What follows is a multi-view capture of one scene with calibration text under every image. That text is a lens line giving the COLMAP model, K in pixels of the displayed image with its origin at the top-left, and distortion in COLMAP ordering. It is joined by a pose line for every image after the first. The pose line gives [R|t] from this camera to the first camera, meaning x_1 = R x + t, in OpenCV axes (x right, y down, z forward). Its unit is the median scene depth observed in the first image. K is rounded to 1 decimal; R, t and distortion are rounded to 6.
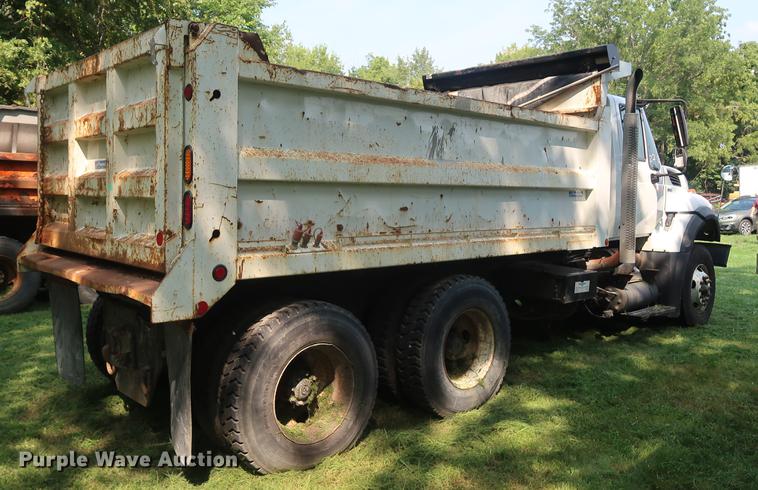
lens RADIAL K [[650.6, 0, 372.7], [0, 650.6, 217.8], [0, 0, 1]] dist [-0.023139, -0.014168]
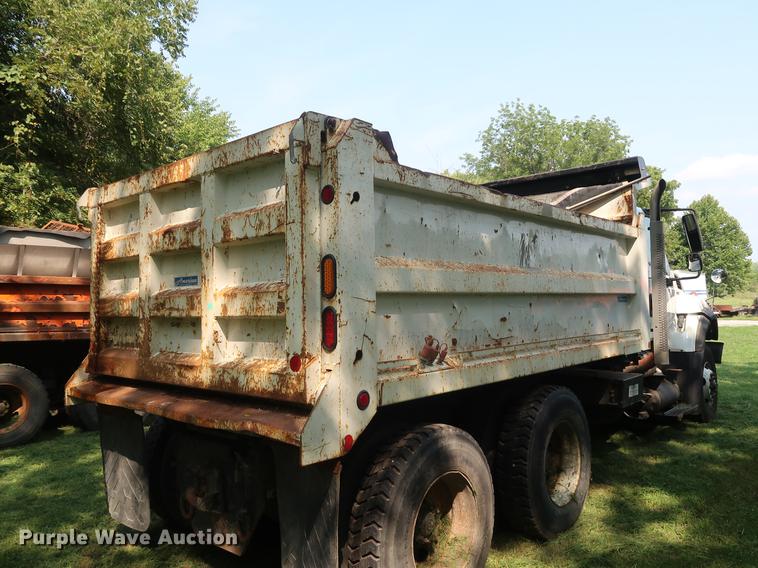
lens RADIAL K [[591.9, 0, 375.6], [0, 591.9, 280.8], [0, 0, 1]] dist [-0.023366, -0.004195]
pose [[0.994478, -0.028400, 0.101029, -0.228534], [0.036476, 0.996206, -0.079013, -0.008494], [-0.098402, 0.082262, 0.991741, 0.157052]]
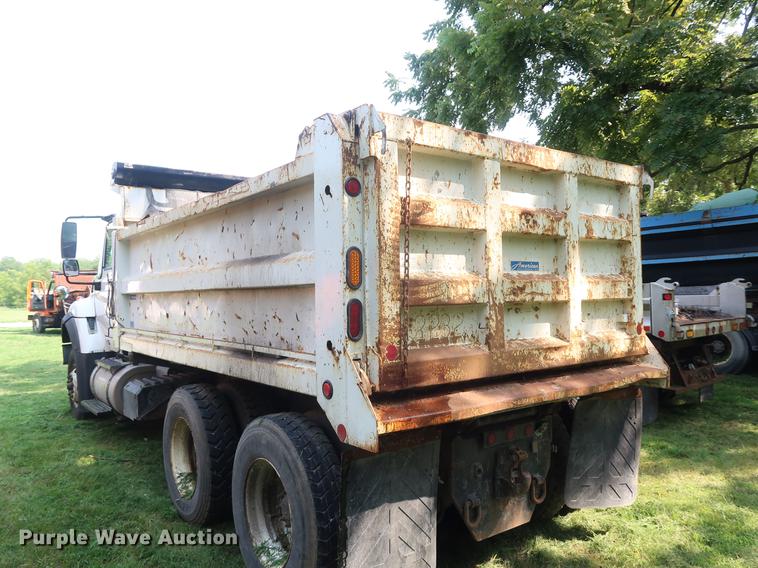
lens RADIAL K [[591.9, 0, 380.7], [0, 591.9, 281.2], [0, 0, 1]] dist [-0.023366, -0.004195]
pose [[0.089605, 0.008501, 0.995941, -1.185463], [0.056007, 0.998338, -0.013560, -0.058750], [-0.994401, 0.056995, 0.088980, 1.074515]]
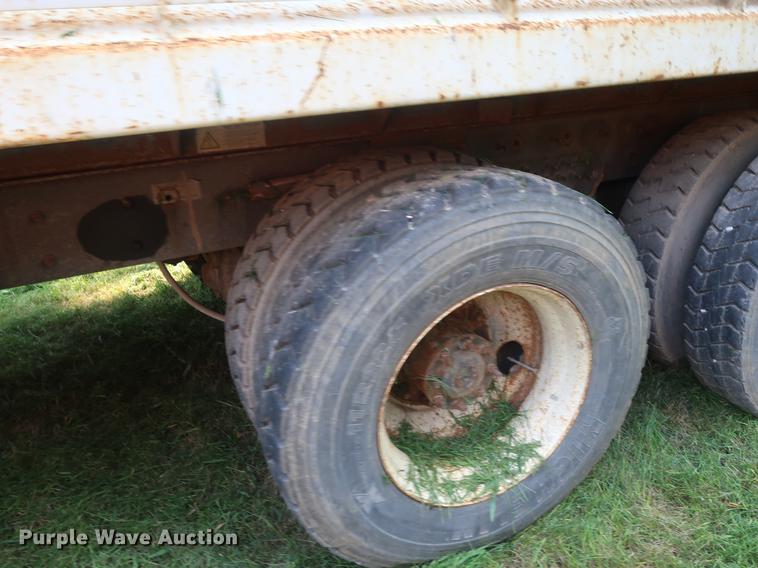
lens RADIAL K [[591.9, 0, 377.6], [0, 591.9, 287.3], [0, 0, 1]] dist [-0.023366, -0.004195]
pose [[-0.951184, -0.092440, 0.294455, -0.239843], [0.044748, 0.902699, 0.427939, 0.011853], [-0.305363, 0.420225, -0.854497, 1.785910]]
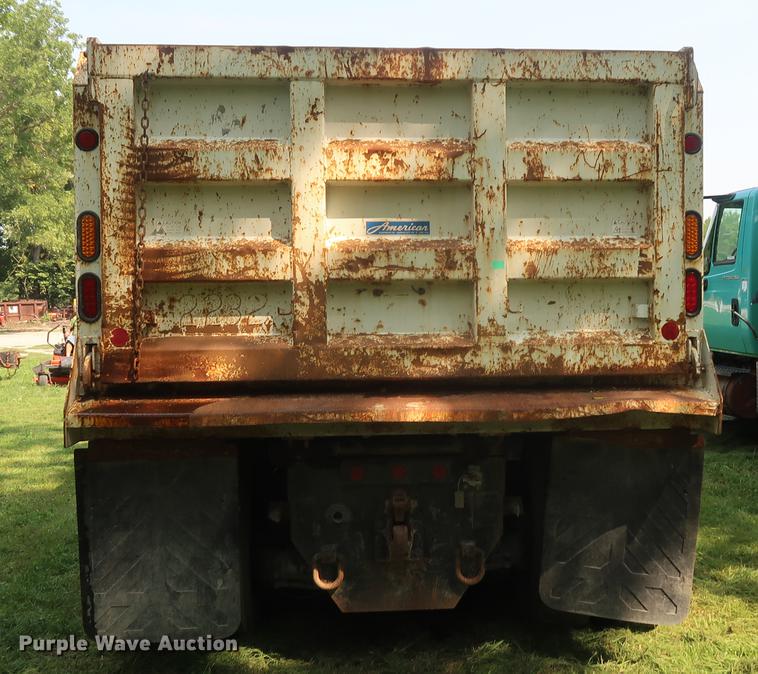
lens RADIAL K [[1013.0, 0, 430.2], [0, 1013.0, 335.2], [0, 0, 1]] dist [-0.029509, 0.000000]
pose [[0.603695, -0.042855, 0.796063, -1.104465], [0.047143, 0.998726, 0.018014, 0.002156], [-0.795821, 0.026654, 0.604946, 0.387695]]
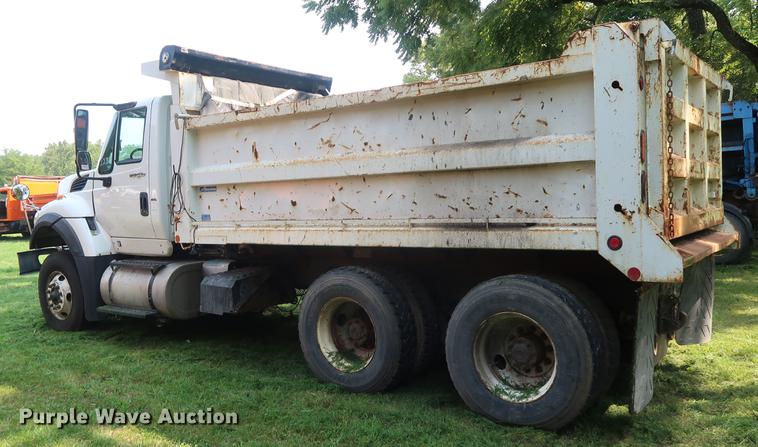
lens RADIAL K [[648.7, 0, 367.7], [0, 648.7, 223.8], [0, 0, 1]] dist [-0.017437, 0.005207]
pose [[-0.192908, -0.040929, 0.980363, -1.356092], [0.066636, 0.996277, 0.054705, -0.051203], [-0.978951, 0.075881, -0.189463, 1.683555]]
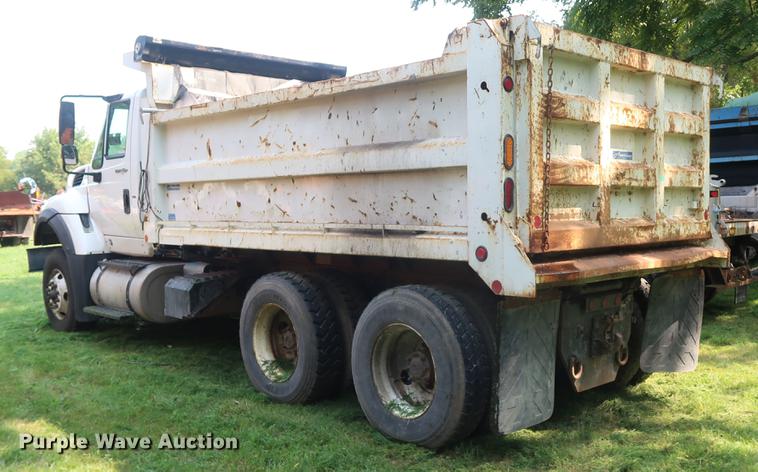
lens RADIAL K [[770.8, 0, 440.4], [0, 770.8, 251.0], [0, 0, 1]] dist [-0.017755, 0.000000]
pose [[-0.067325, -0.072783, 0.995073, -1.541016], [0.046436, 0.996026, 0.075995, -0.036158], [-0.996650, 0.051323, -0.063677, 1.308023]]
